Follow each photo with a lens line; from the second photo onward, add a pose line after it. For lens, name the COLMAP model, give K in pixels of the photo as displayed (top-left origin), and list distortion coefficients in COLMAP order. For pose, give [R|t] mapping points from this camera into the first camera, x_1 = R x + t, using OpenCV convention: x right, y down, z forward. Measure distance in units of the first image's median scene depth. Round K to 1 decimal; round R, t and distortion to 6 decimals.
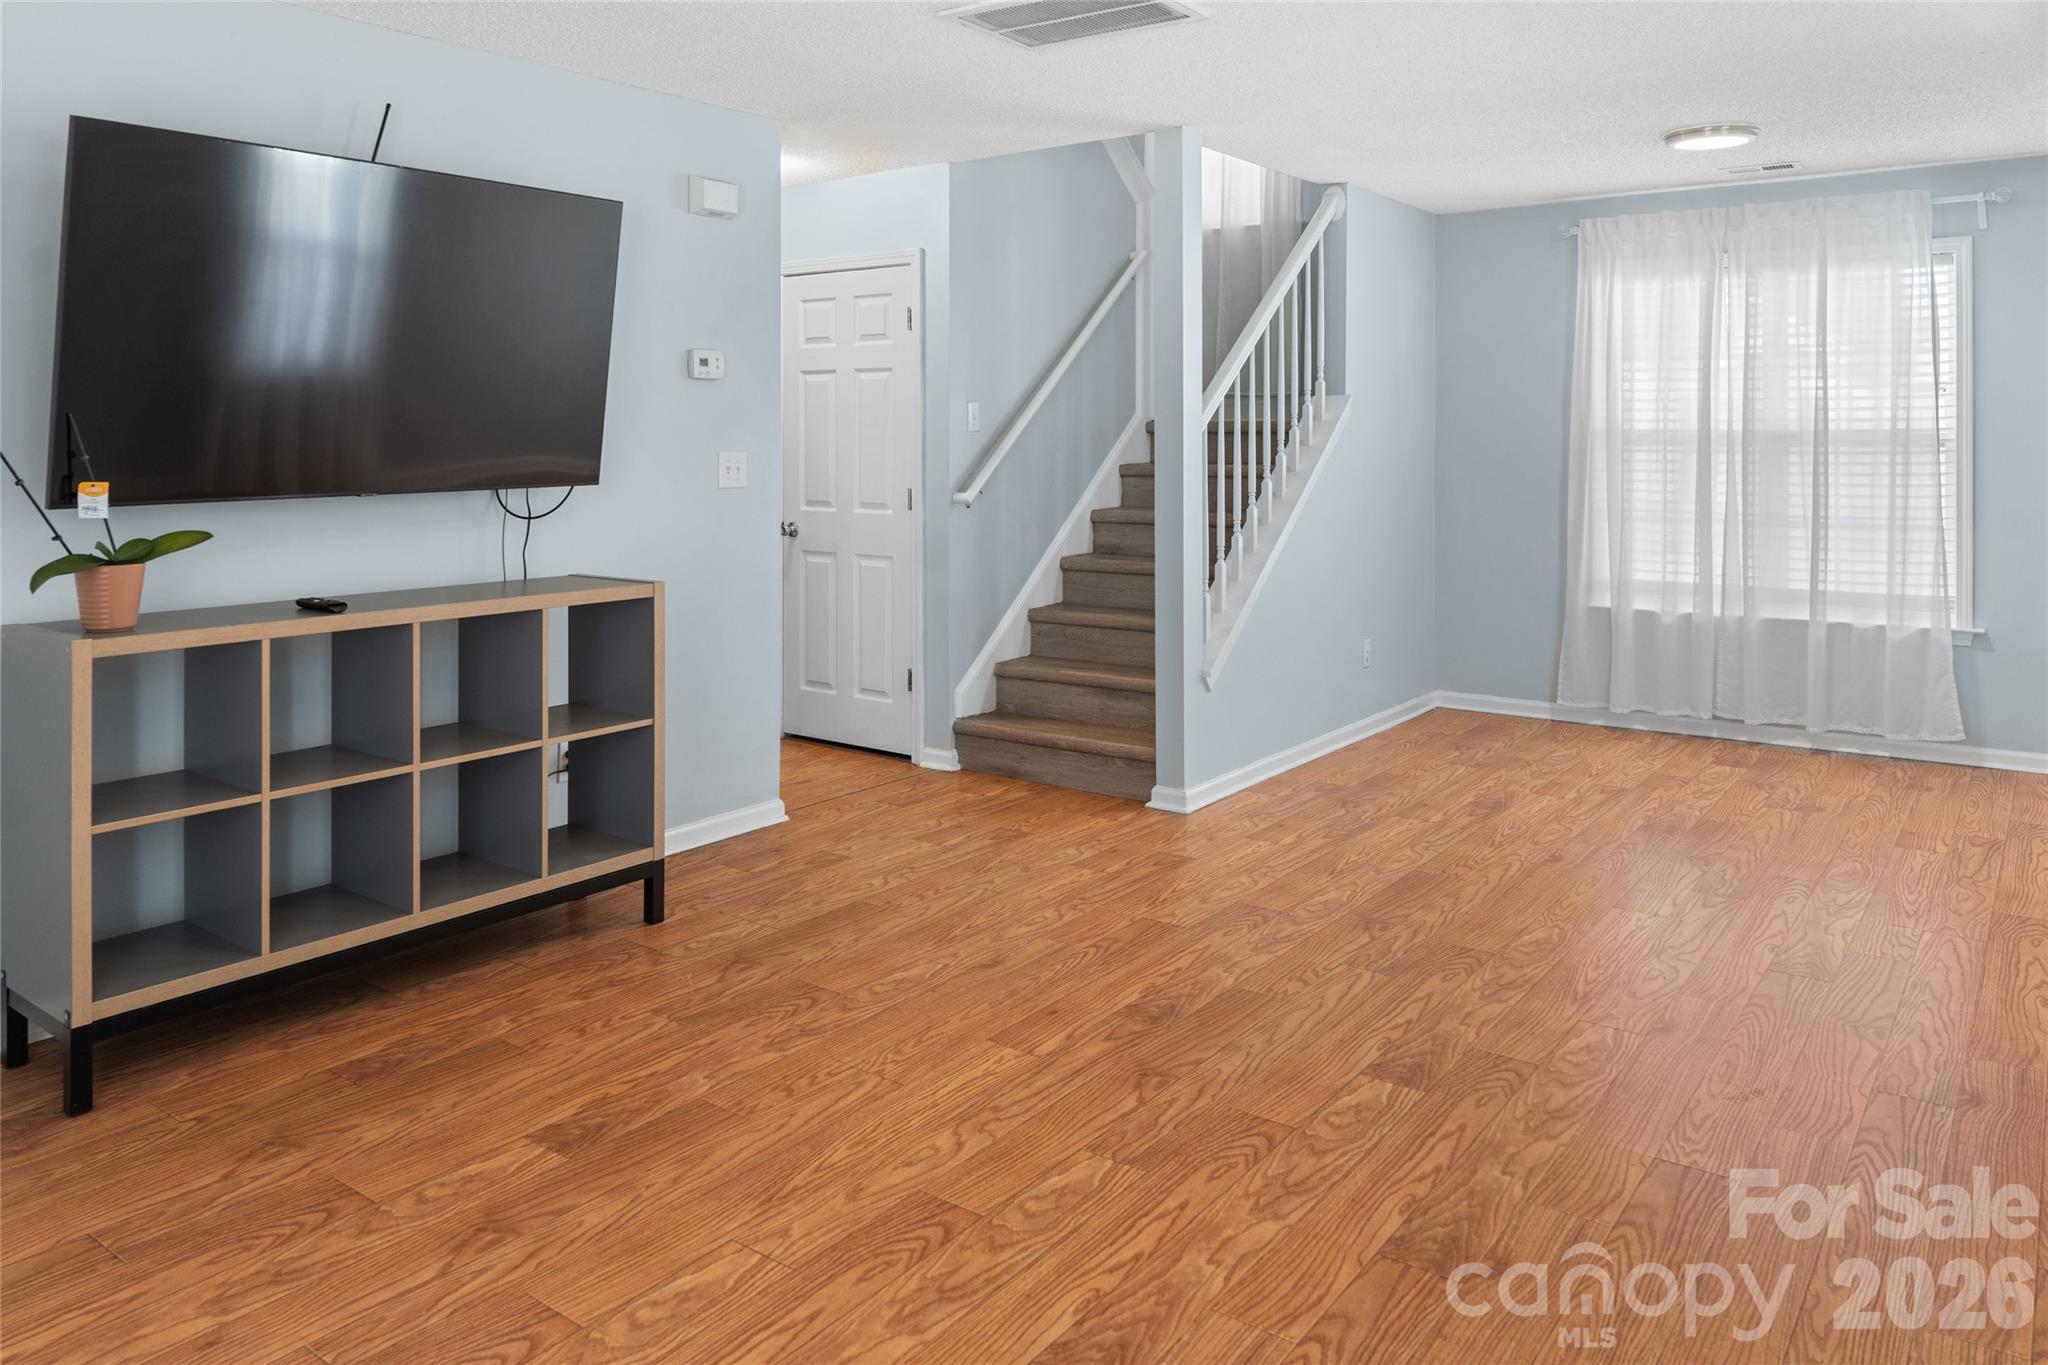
lens RADIAL K [[1420.9, 0, 1024.0], [0, 1420.9, 682.5], [0, 0, 1]] dist [-0.005513, -0.003313]
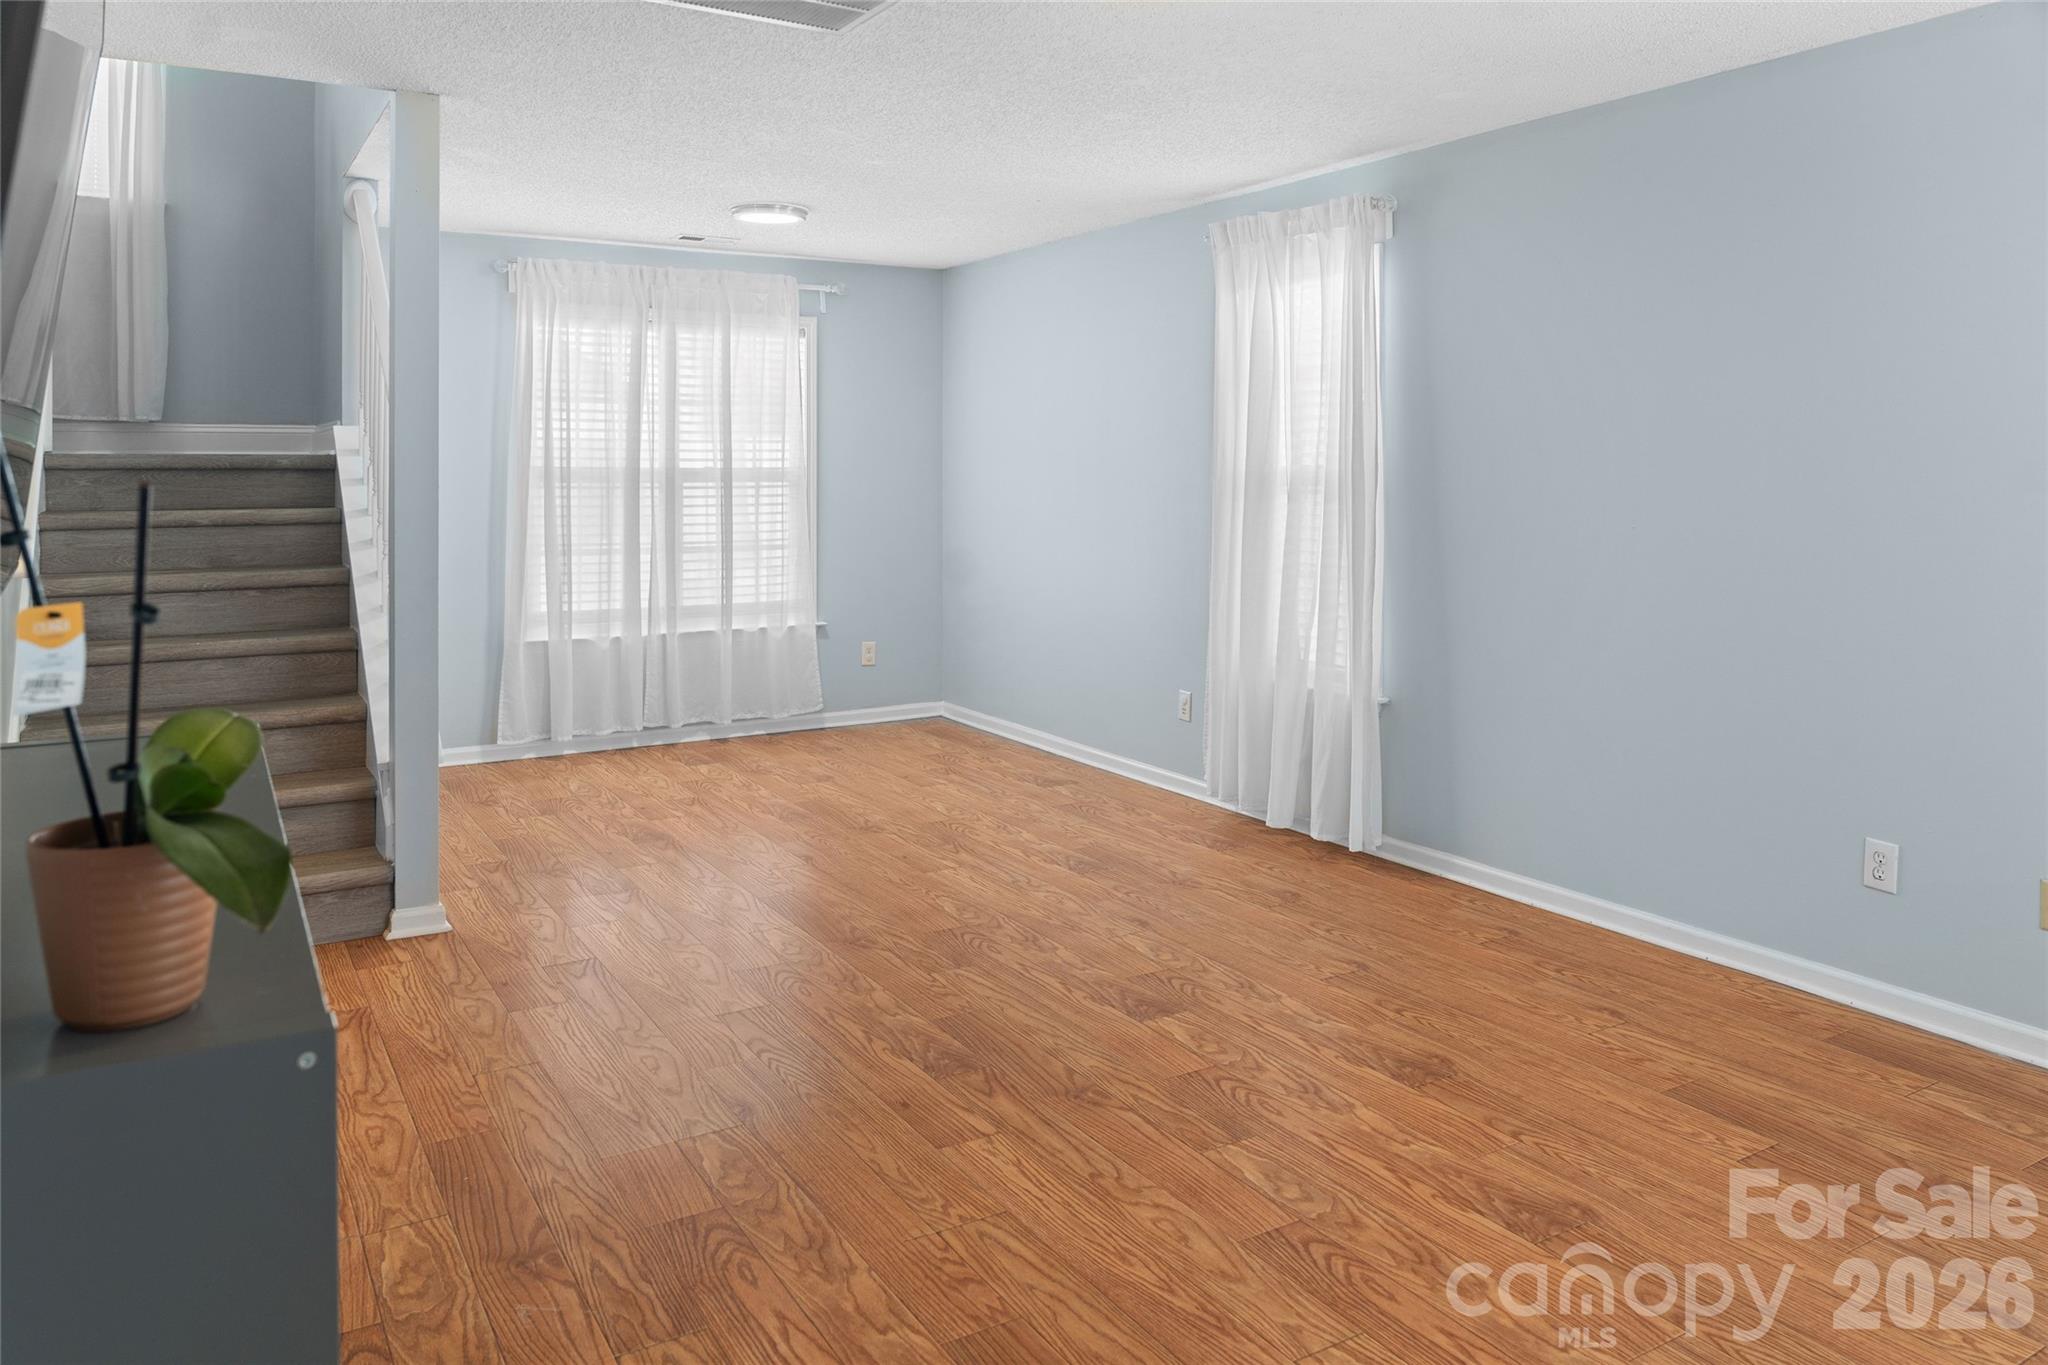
lens RADIAL K [[1409.6, 0, 1024.4], [0, 1409.6, 718.9], [0, 0, 1]] dist [-0.007718, -0.001331]
pose [[0.382950, -0.157459, 0.910250, -0.481488], [0.156295, 0.982204, 0.104151, -0.061364], [-0.910451, 0.102383, 0.400745, 0.355094]]
